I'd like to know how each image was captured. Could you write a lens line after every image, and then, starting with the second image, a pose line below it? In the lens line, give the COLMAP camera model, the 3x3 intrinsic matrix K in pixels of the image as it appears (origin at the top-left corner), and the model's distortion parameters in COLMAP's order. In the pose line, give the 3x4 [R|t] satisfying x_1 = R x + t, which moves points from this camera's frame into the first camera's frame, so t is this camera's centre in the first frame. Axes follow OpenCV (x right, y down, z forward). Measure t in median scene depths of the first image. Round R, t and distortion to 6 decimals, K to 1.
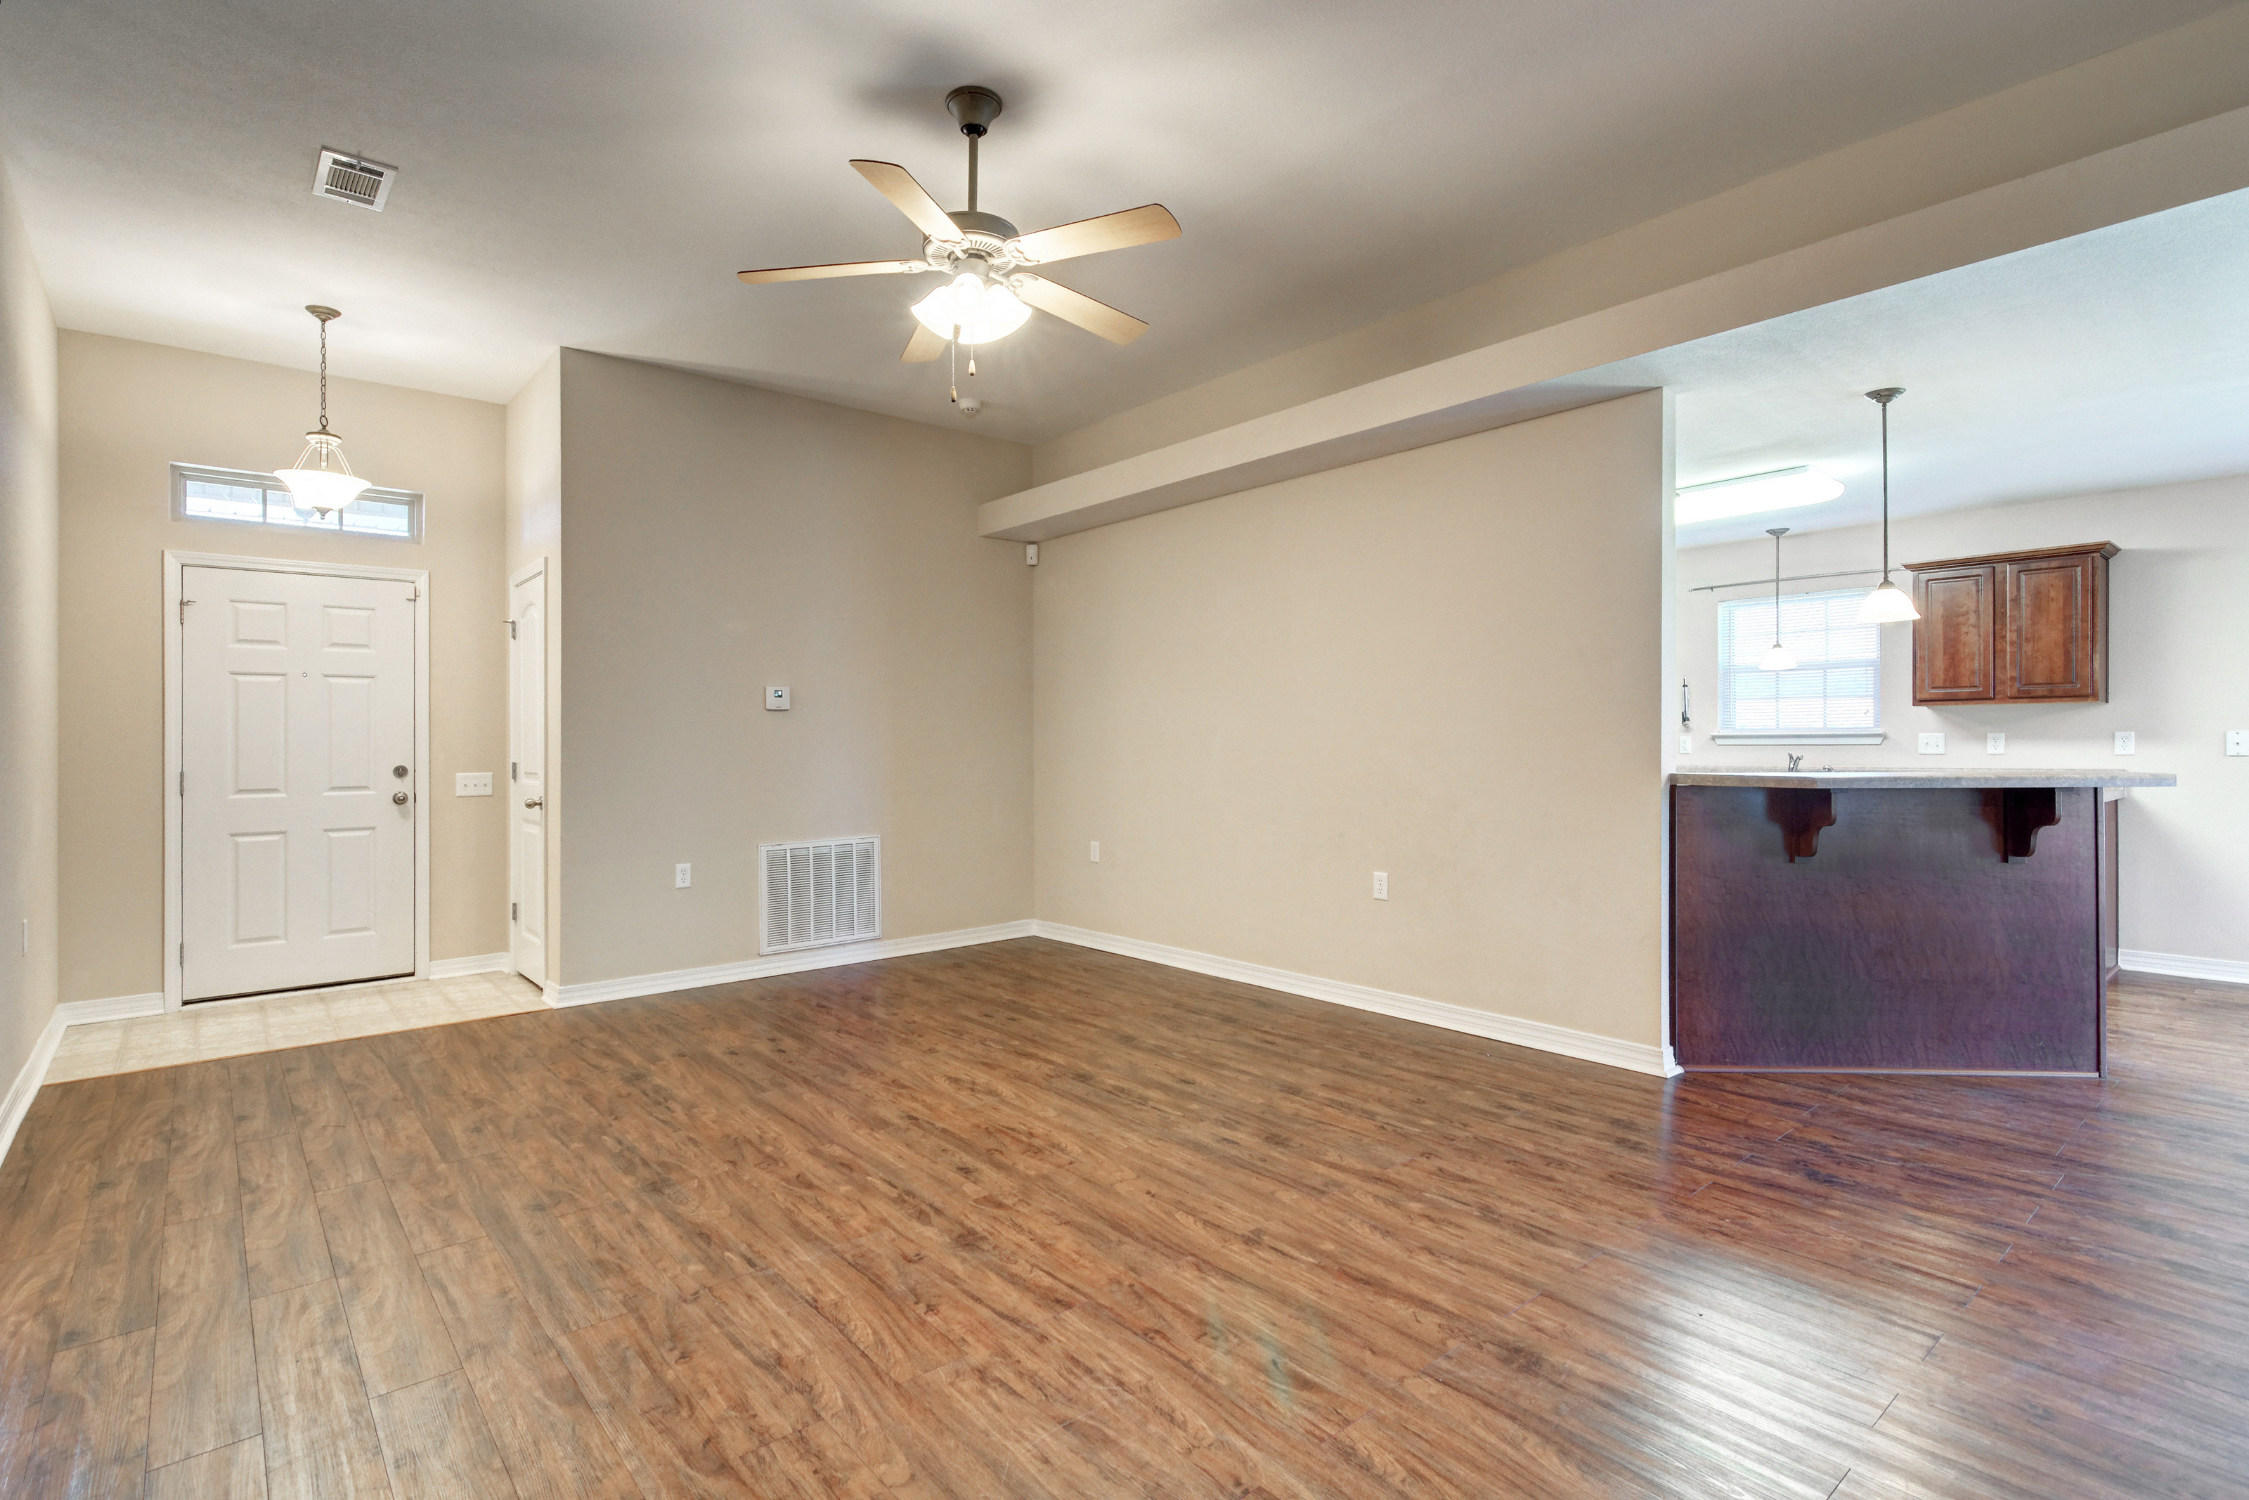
lens RADIAL K [[1074.3, 0, 1093.0], [0, 1074.3, 726.0], [0, 0, 1]] dist [0.007760, -0.001158]
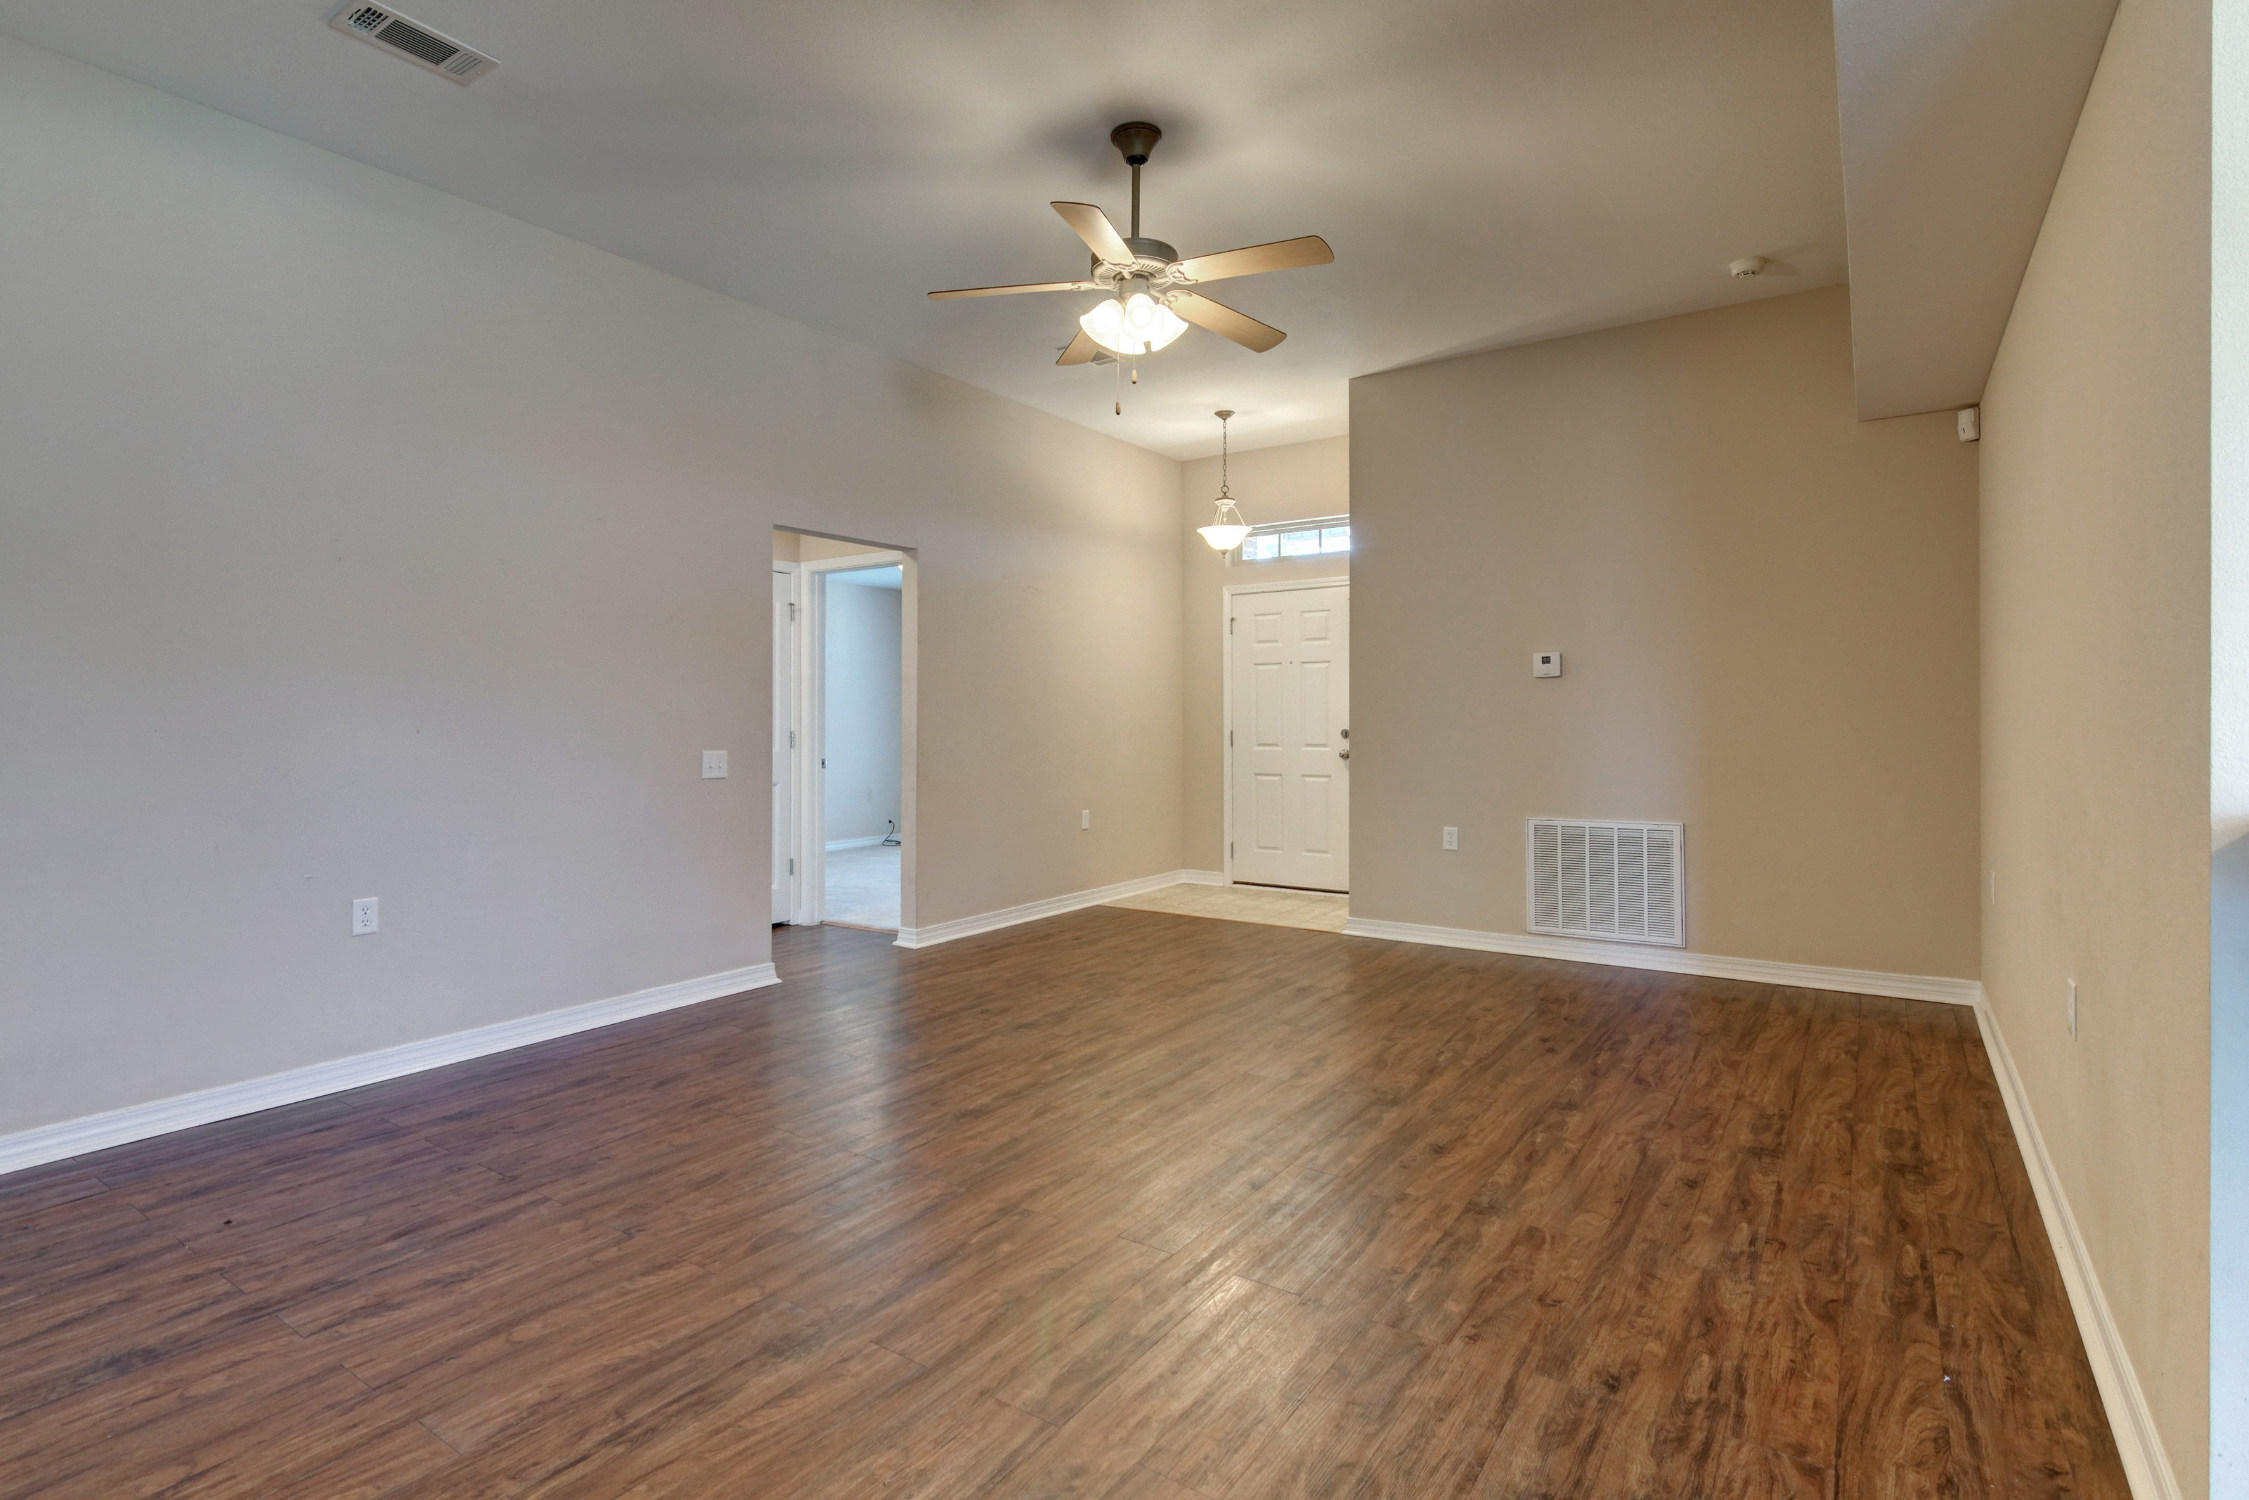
lens RADIAL K [[1074.3, 0, 1089.3], [0, 1074.3, 692.5], [0, 0, 1]] dist [0.007760, -0.001158]
pose [[0.270190, -0.016070, -0.962673, 0.545148], [0.019096, 0.999753, -0.011329, 0.001412], [0.962618, -0.015323, 0.270430, 0.383347]]
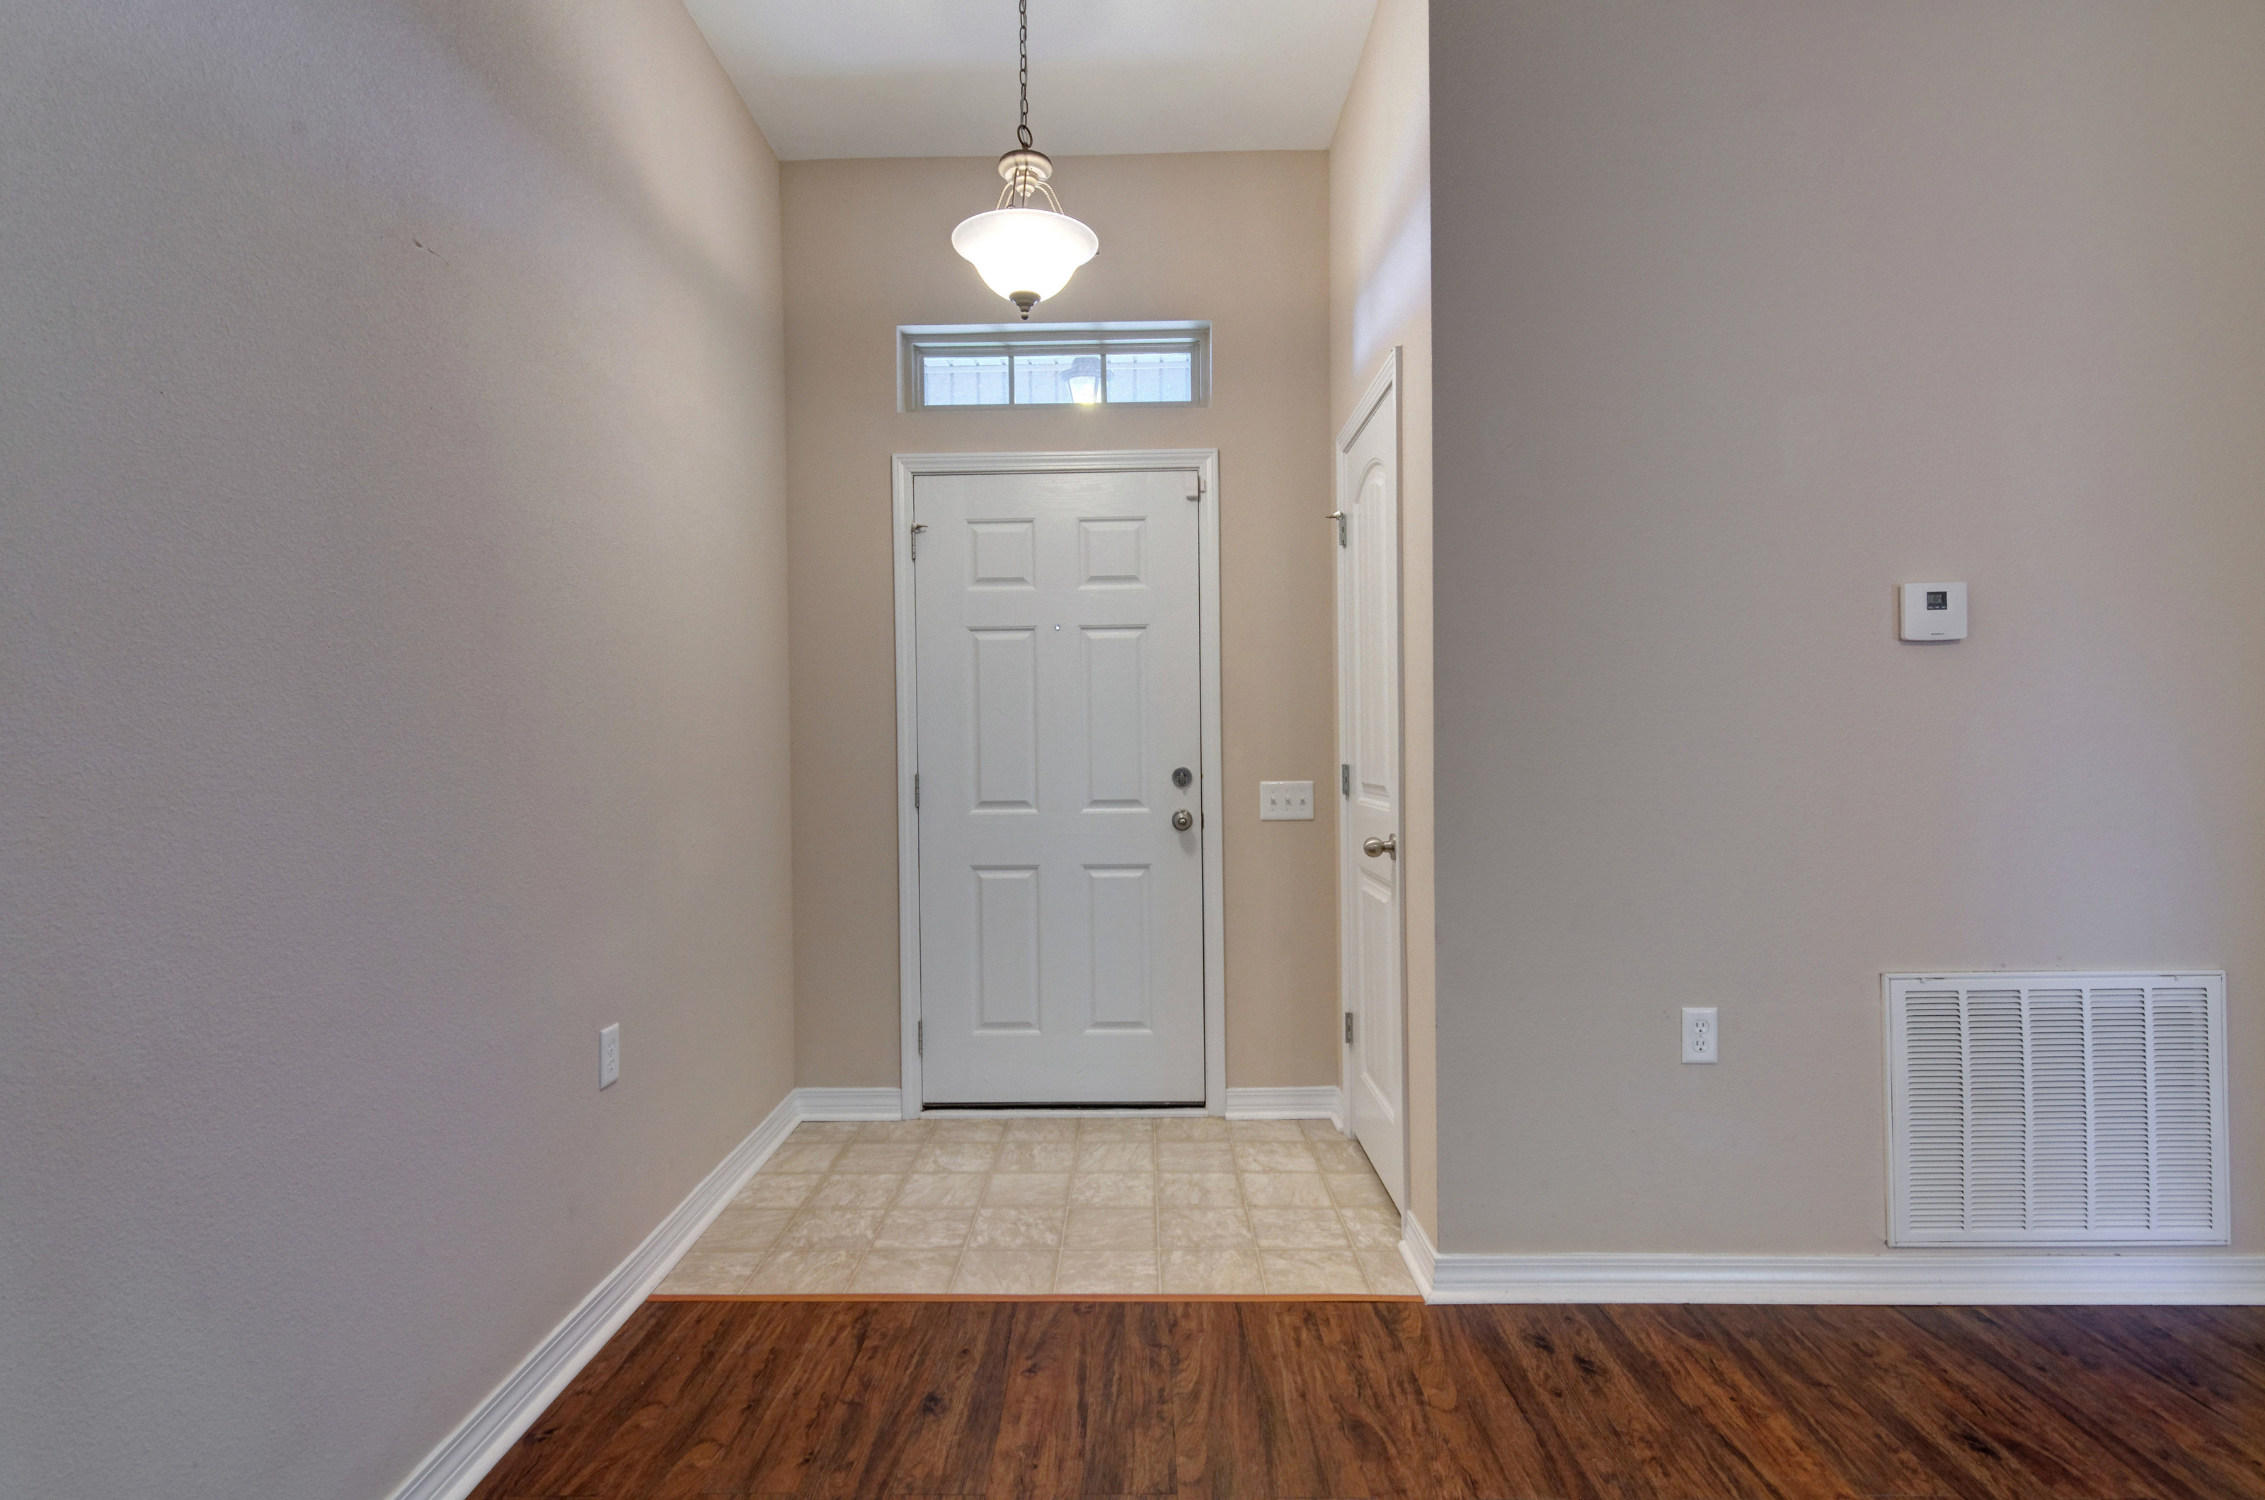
lens RADIAL K [[1081.9, 0, 1133.0], [0, 1081.9, 767.5], [0, 0, 1]] dist [0.007760, -0.001158]
pose [[0.770724, 0.012817, -0.637040, -0.285432], [0.014805, 0.999168, 0.038015, 0.013182], [0.636997, -0.038730, 0.769893, 0.535577]]
